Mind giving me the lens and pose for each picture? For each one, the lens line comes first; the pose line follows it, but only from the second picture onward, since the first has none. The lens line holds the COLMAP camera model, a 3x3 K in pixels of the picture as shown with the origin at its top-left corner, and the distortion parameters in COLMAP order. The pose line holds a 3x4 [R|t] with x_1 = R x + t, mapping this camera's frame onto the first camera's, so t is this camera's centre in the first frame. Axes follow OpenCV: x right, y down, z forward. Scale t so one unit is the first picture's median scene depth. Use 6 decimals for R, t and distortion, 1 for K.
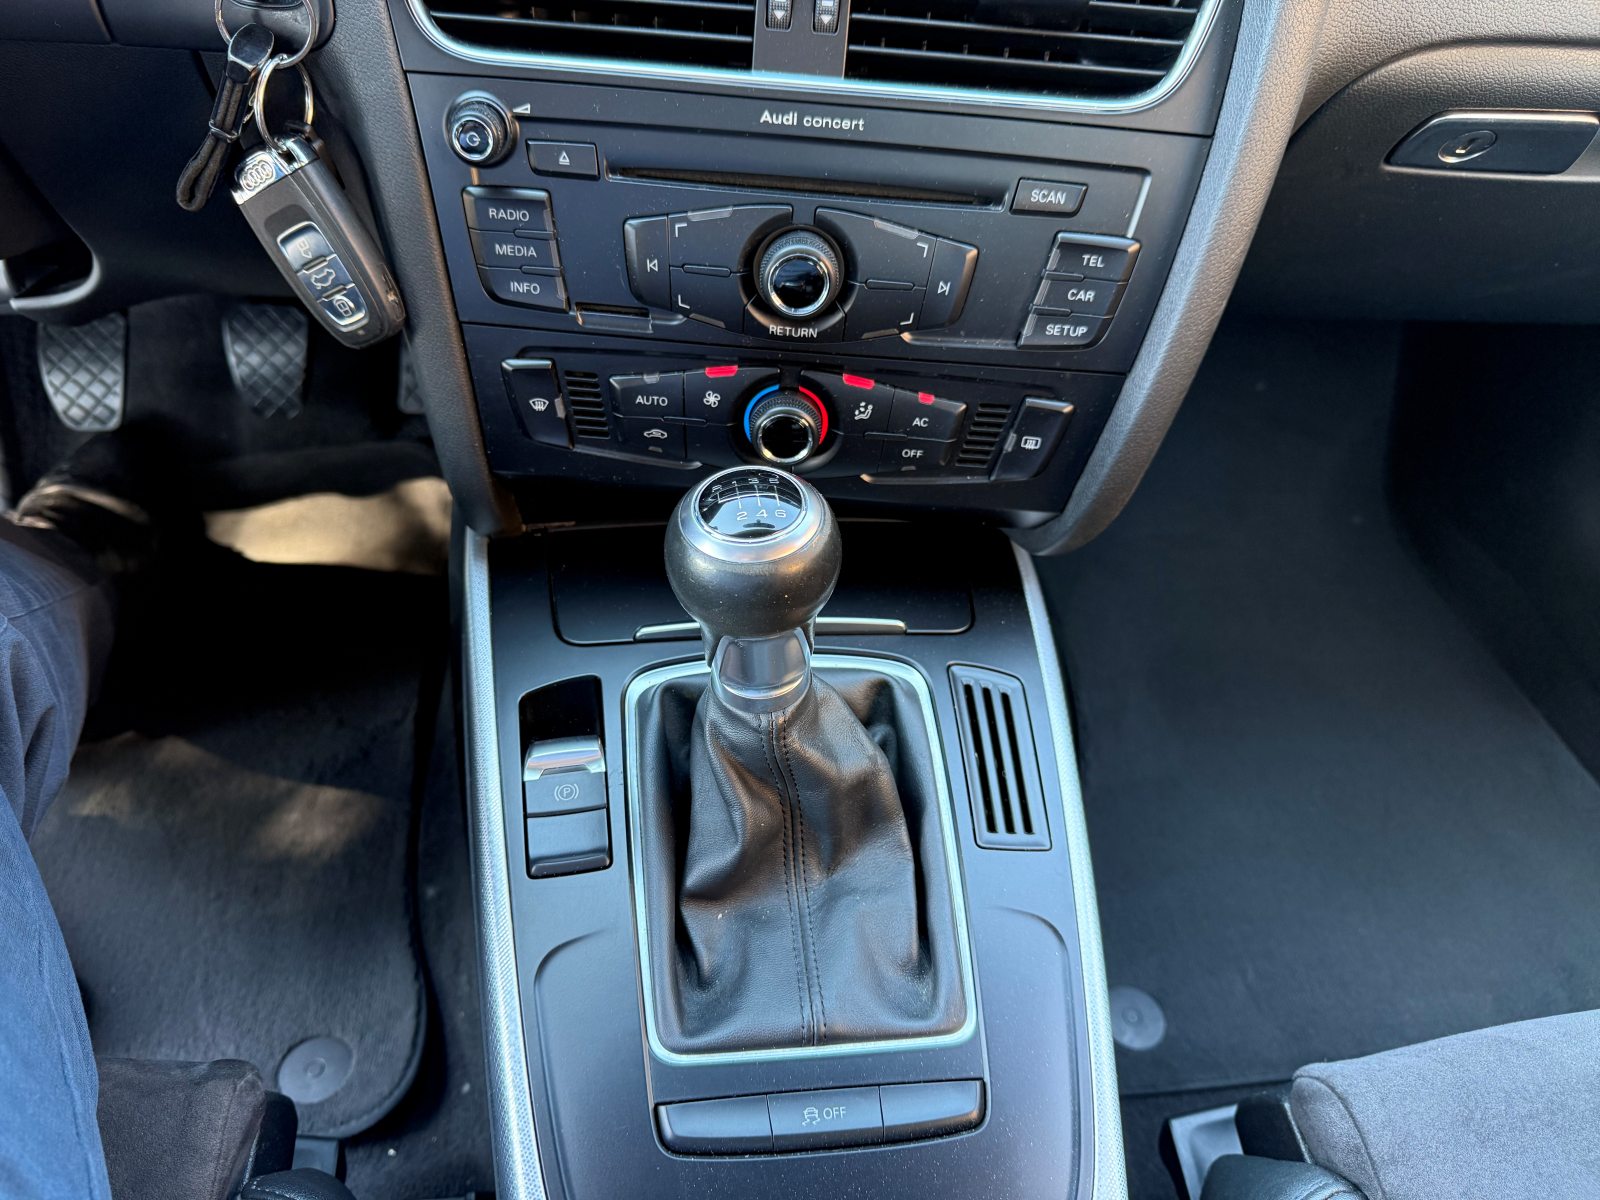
lens RADIAL K [[1136.5, 0, 772.2], [0, 1136.5, 619.4], [0, 0, 1]] dist [0.020093, -0.028003]
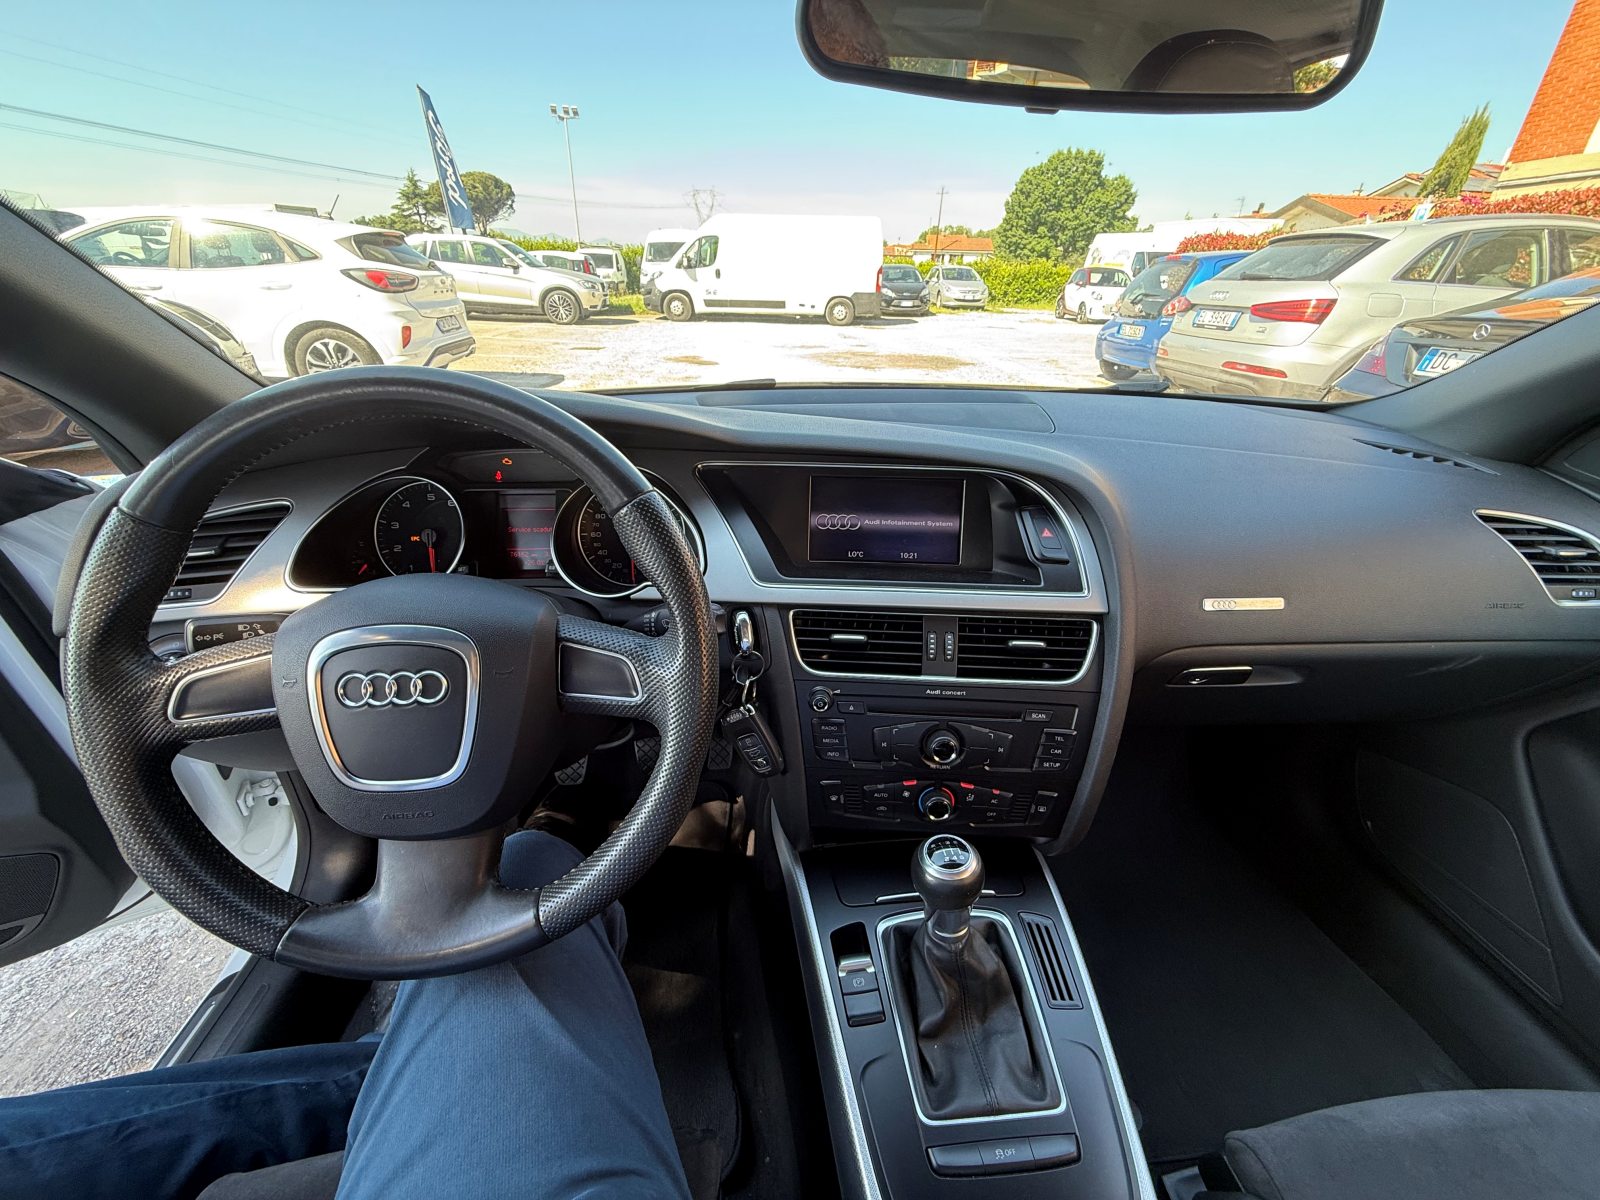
lens RADIAL K [[635.1, 0, 794.9], [0, 635.1, 603.7], [0, 0, 1]] dist [-0.000854, 0.000154]
pose [[0.998389, -0.039628, -0.040603, -0.233327], [0.022691, 0.934815, -0.354411, -0.106548], [0.052001, 0.352919, 0.934208, -0.447043]]
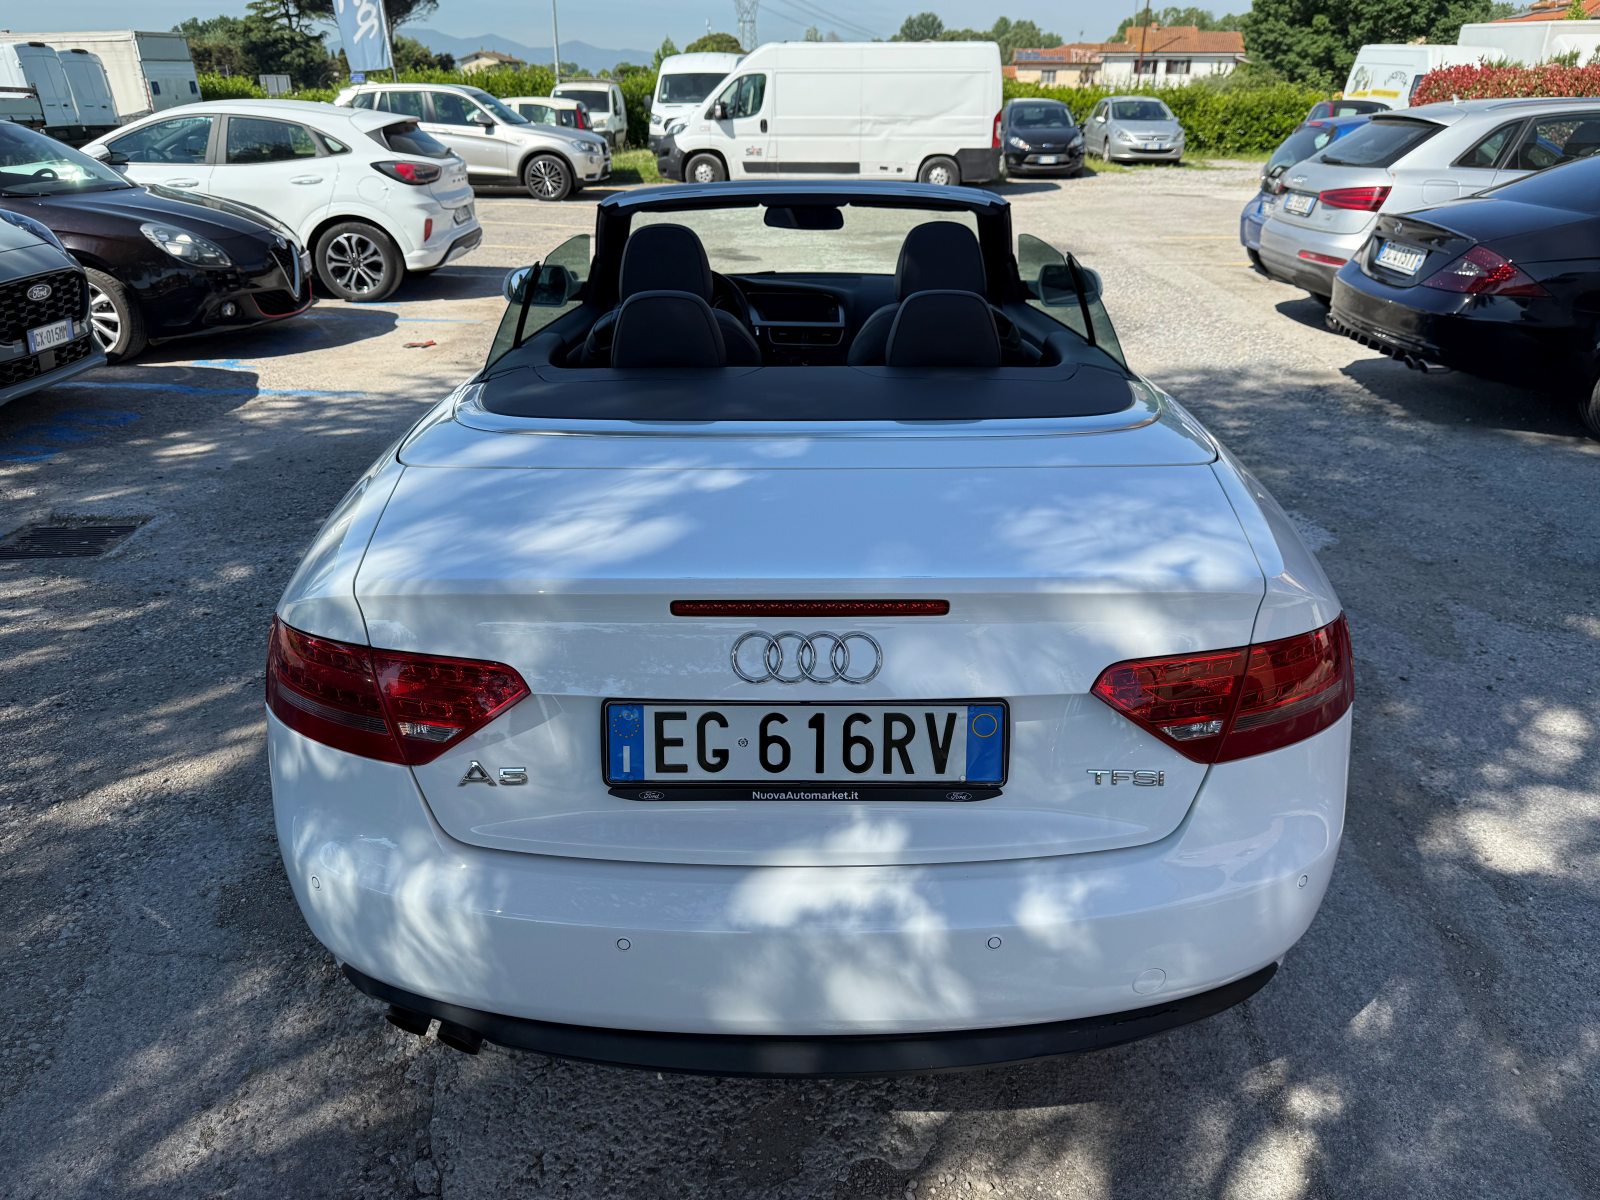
lens RADIAL K [[1136.5, 0, 799.0], [0, 1136.5, 600.6], [0, 0, 1]] dist [0.020093, -0.028003]
pose [[0.992543, -0.025045, -0.119295, 1.113797], [-0.026347, 0.911453, -0.410561, 5.807184], [0.119014, 0.410642, 0.903996, -7.266305]]
